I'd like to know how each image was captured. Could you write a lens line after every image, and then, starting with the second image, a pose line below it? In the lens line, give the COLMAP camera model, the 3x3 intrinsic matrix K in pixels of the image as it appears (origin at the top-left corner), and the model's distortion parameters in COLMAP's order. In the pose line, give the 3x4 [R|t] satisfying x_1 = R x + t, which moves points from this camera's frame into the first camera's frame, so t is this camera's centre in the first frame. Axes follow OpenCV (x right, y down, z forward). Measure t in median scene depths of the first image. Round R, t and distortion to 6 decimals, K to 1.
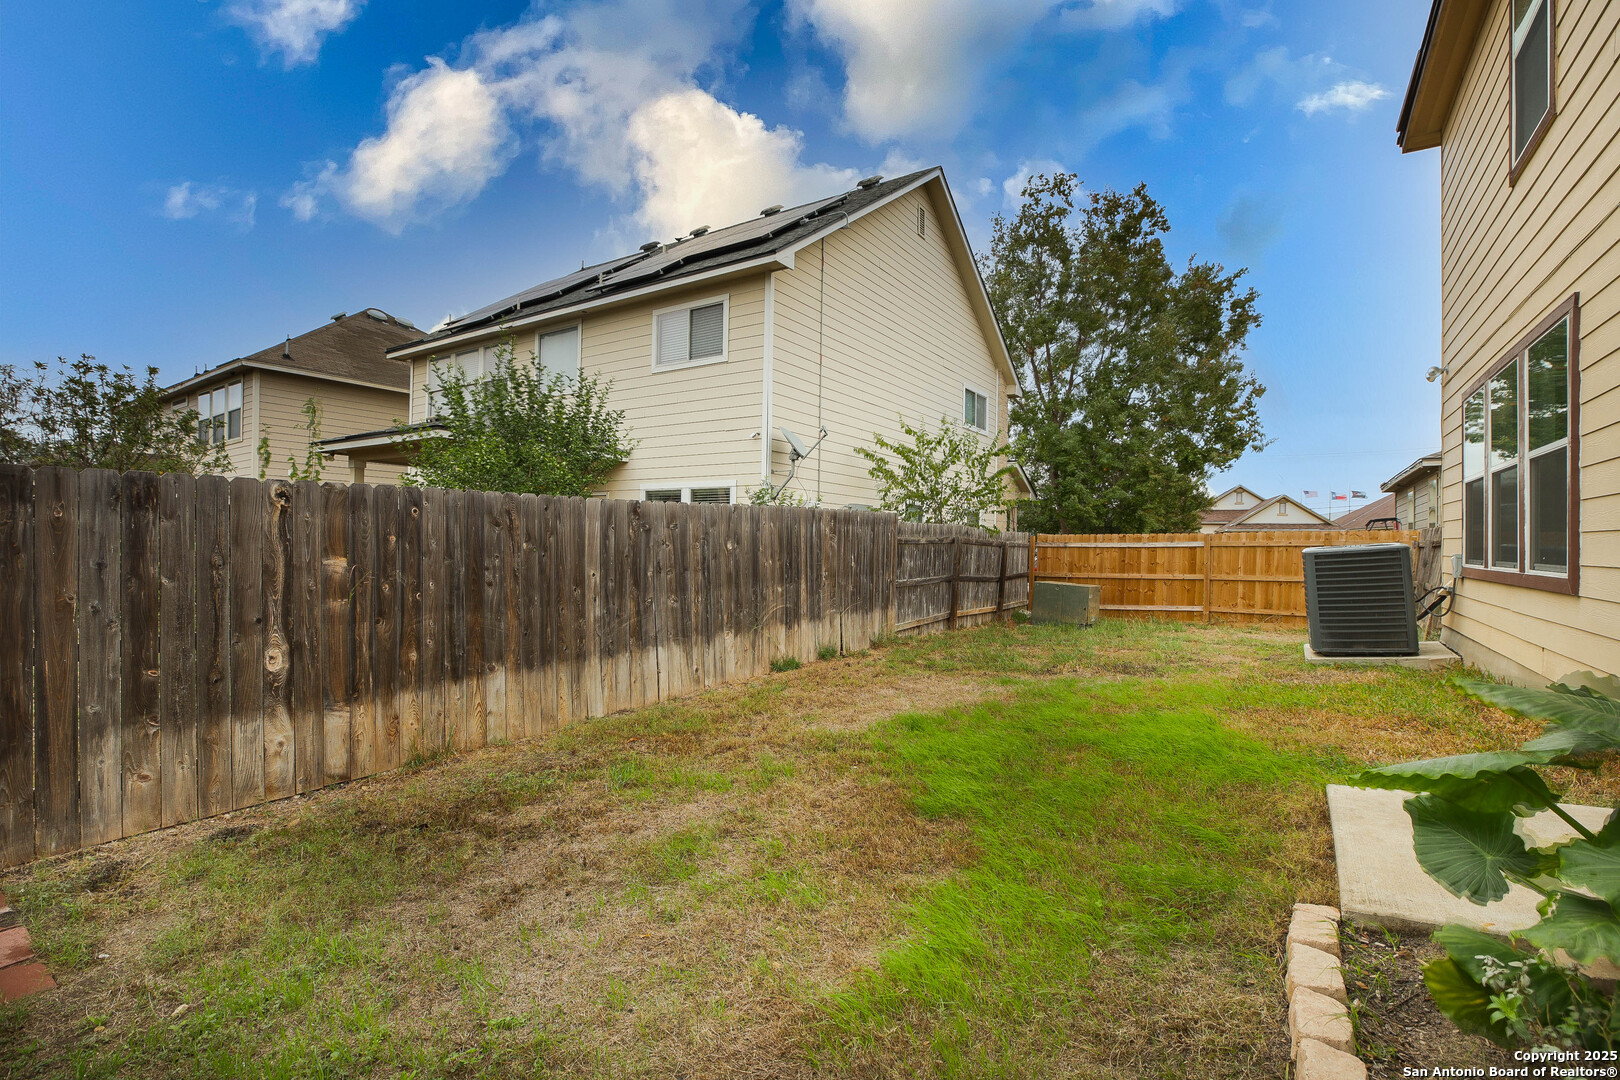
lens RADIAL K [[731.4, 0, 824.4], [0, 731.4, 544.5], [0, 0, 1]] dist [-0.067408, 0.015672]
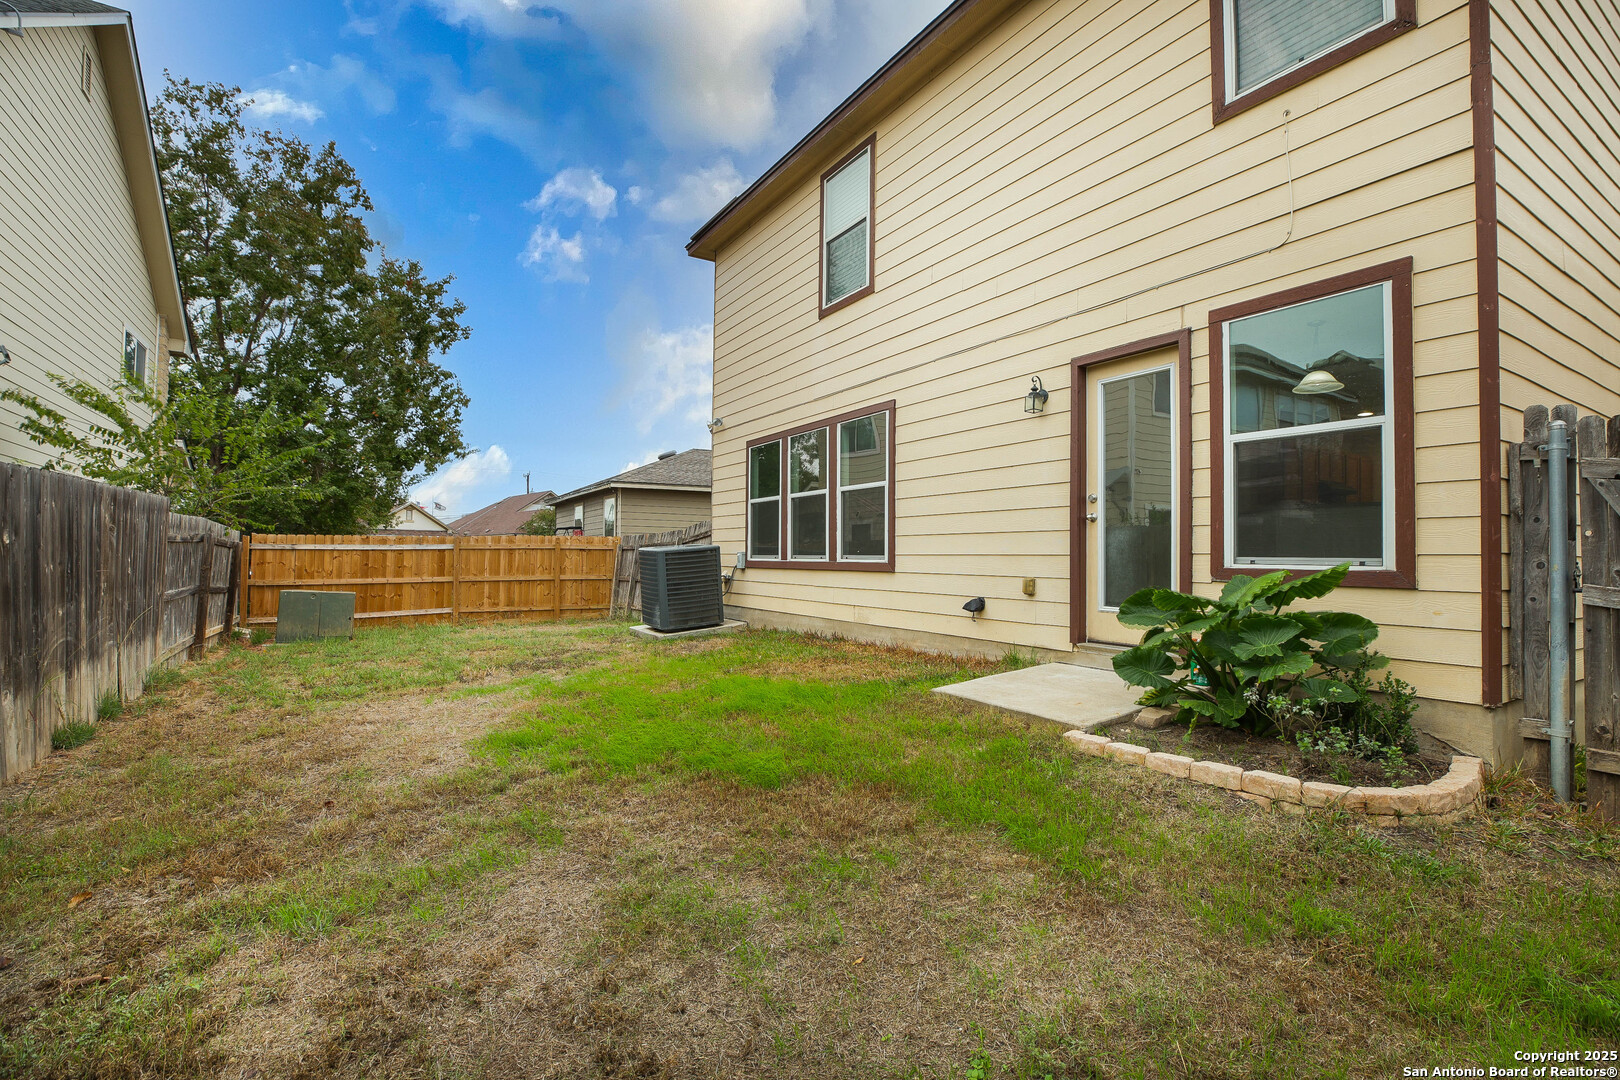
lens RADIAL K [[731.4, 0, 824.4], [0, 731.4, 544.5], [0, 0, 1]] dist [-0.067408, 0.015672]
pose [[0.422296, 0.007146, 0.906430, -0.168540], [0.000831, 0.999965, -0.008270, 0.005714], [-0.906458, 0.004245, 0.422276, 0.102893]]
